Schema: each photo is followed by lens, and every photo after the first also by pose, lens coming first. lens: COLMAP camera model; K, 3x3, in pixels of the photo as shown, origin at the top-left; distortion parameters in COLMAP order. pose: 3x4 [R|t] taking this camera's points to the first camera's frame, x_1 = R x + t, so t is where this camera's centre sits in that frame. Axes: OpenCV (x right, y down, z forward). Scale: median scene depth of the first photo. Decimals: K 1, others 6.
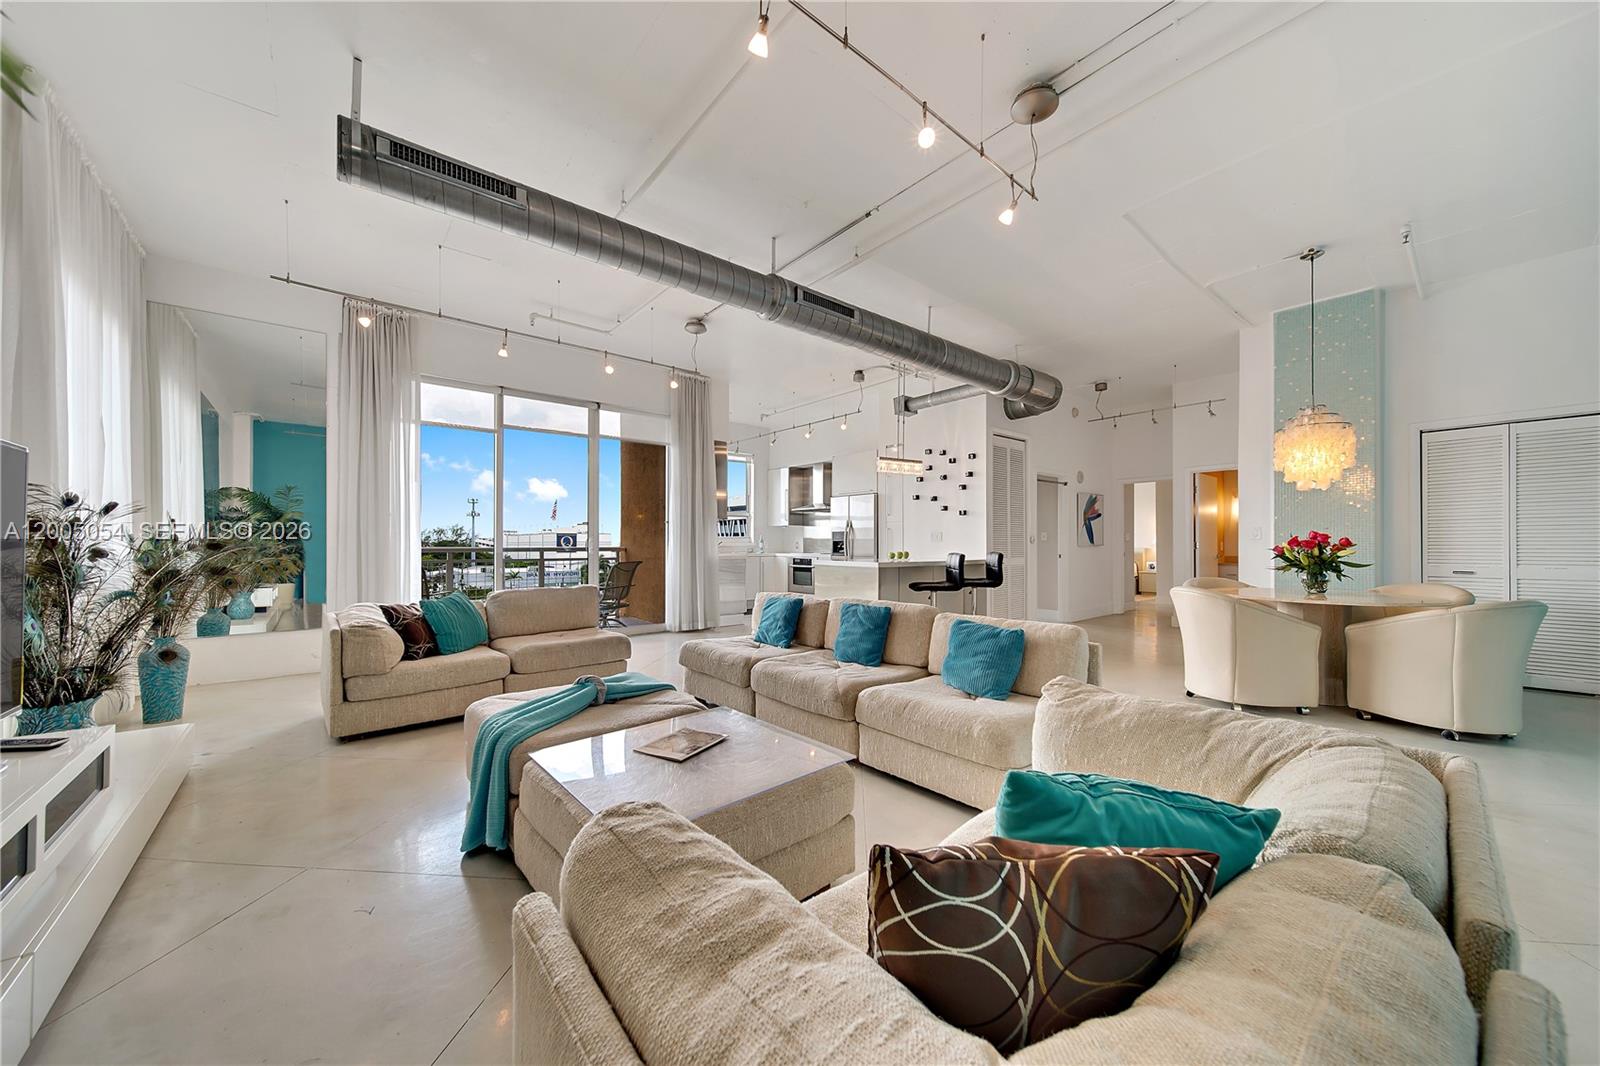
lens RADIAL K [[576.4, 0, 794.0], [0, 576.4, 544.8], [0, 0, 1]] dist [0.005603, -0.003016]
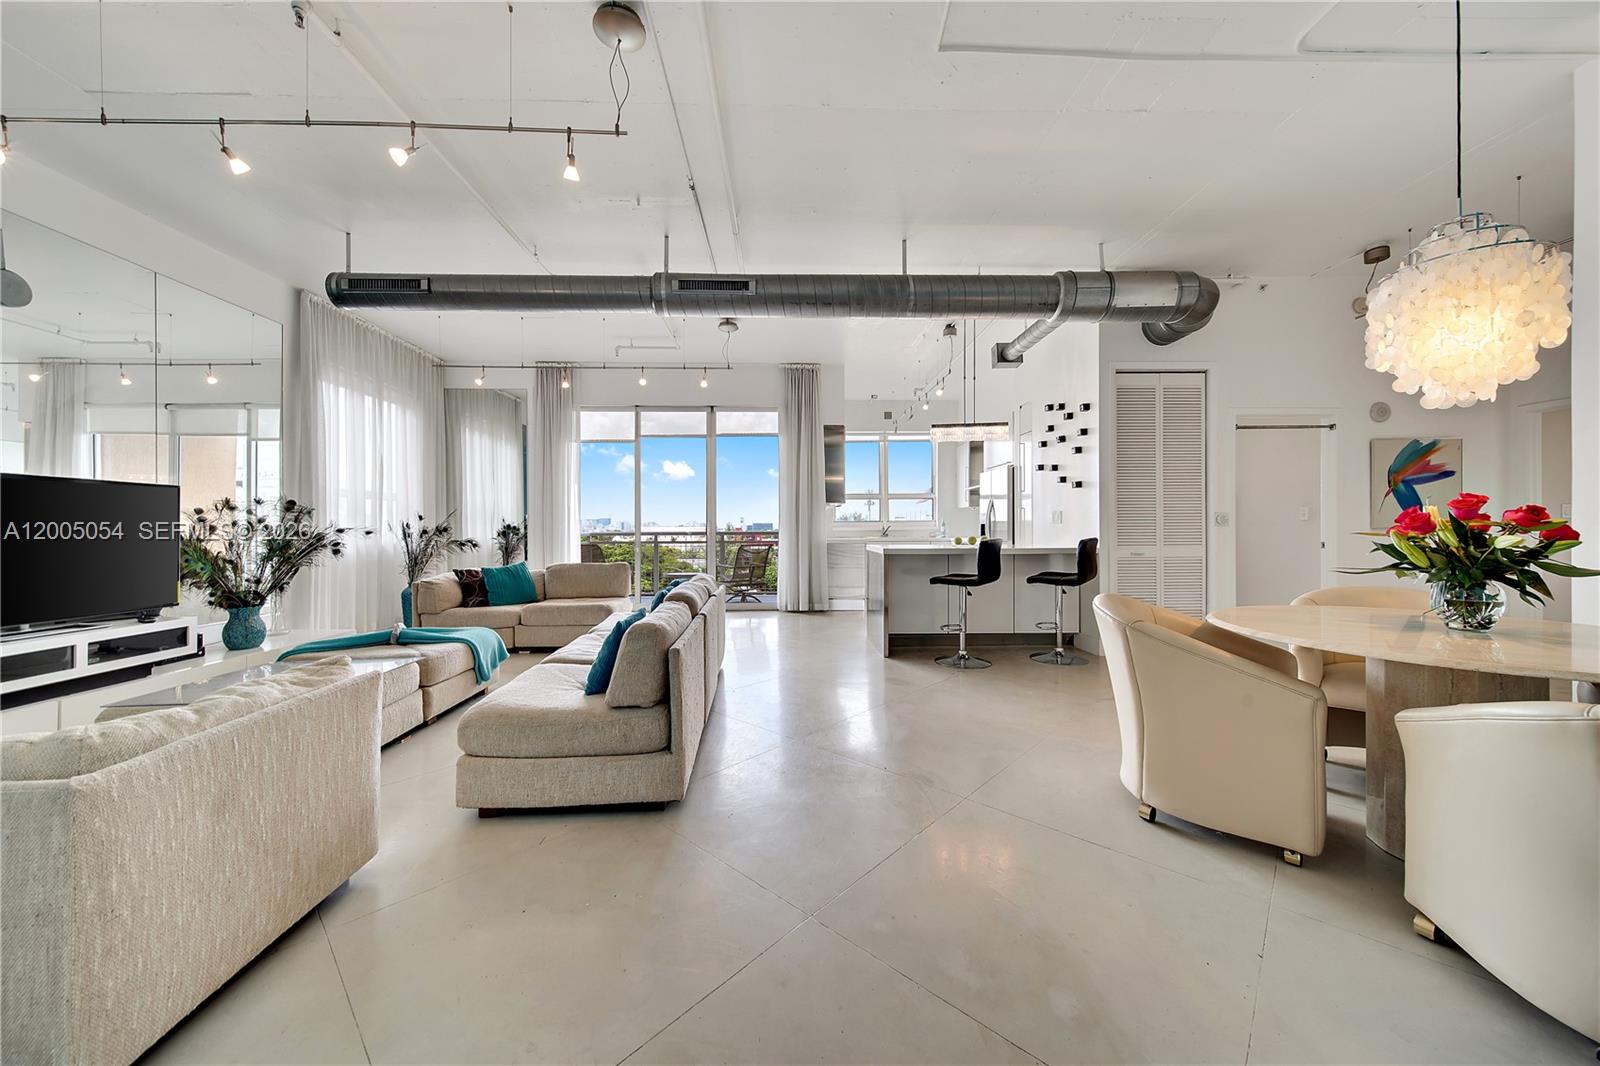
lens RADIAL K [[576.4, 0, 791.5], [0, 576.4, 547.2], [0, 0, 1]] dist [0.005603, -0.003016]
pose [[0.780409, 0.014293, -0.625106, 0.568656], [0.005114, 0.999559, 0.029239, 0.001994], [0.625249, -0.026015, 0.779992, 0.219868]]
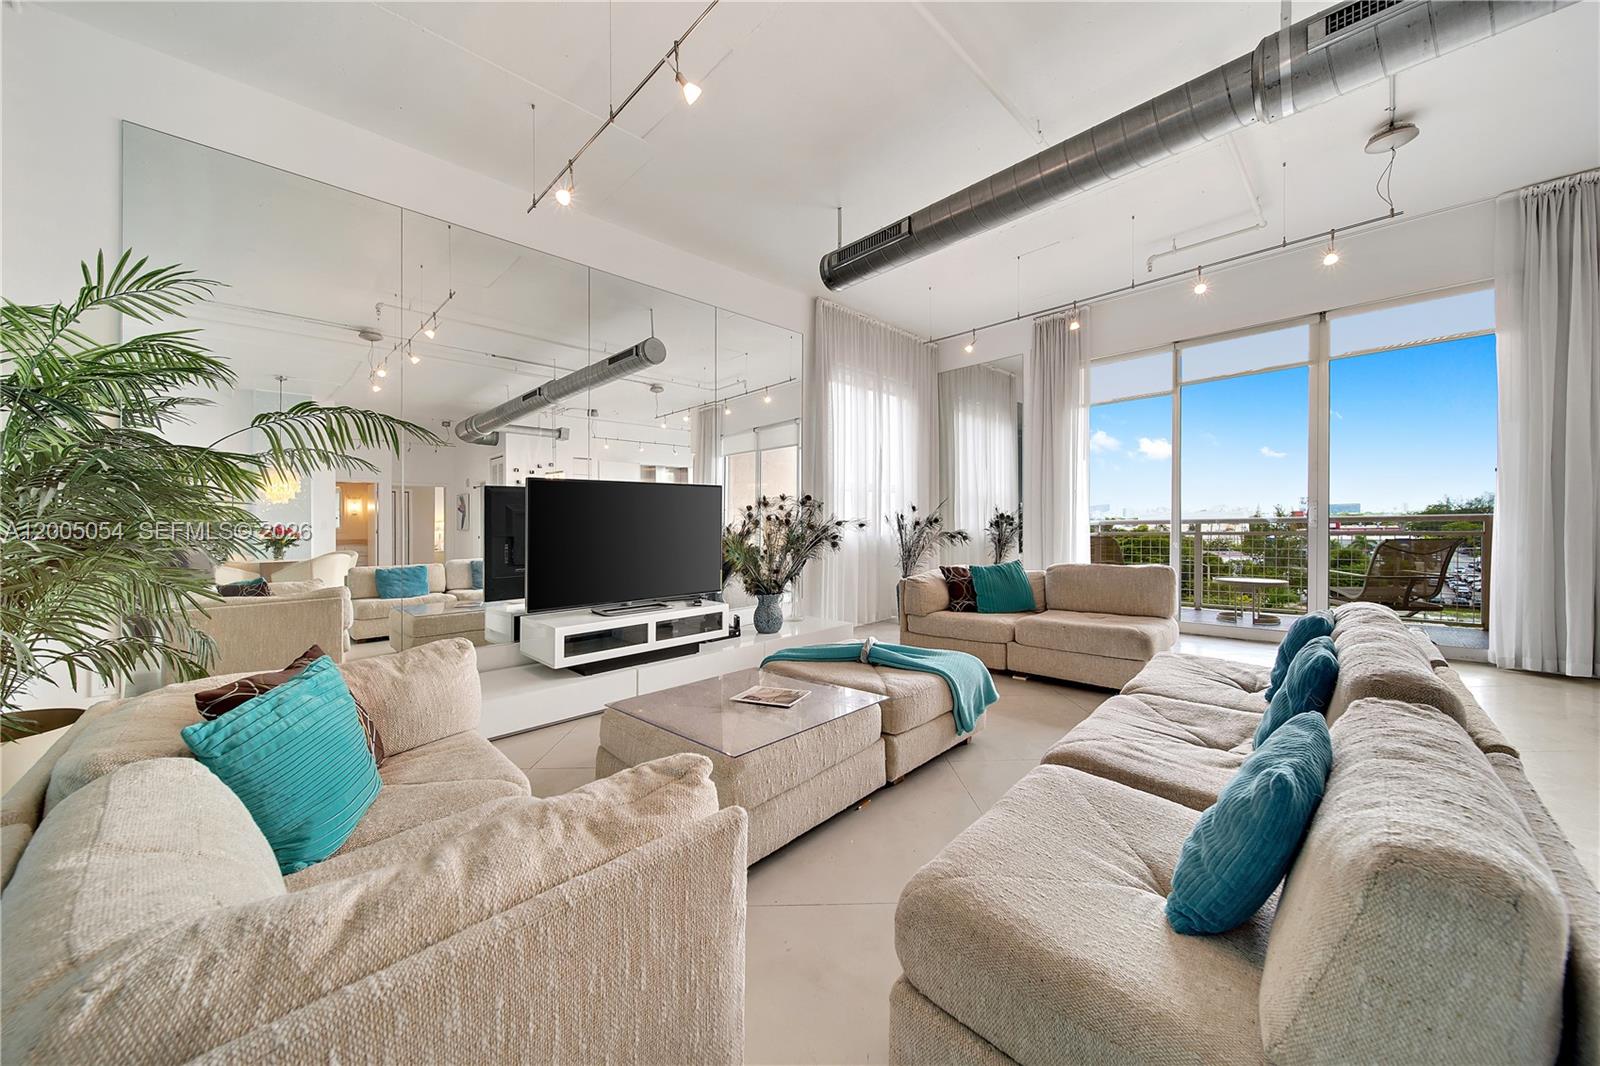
lens RADIAL K [[576.4, 0, 783.1], [0, 576.4, 535.3], [0, 0, 1]] dist [0.005603, -0.003016]
pose [[0.074583, 0.016630, -0.997076, 0.354274], [0.019063, 0.999654, 0.018099, -0.000291], [0.997033, -0.020358, 0.074240, 0.324262]]
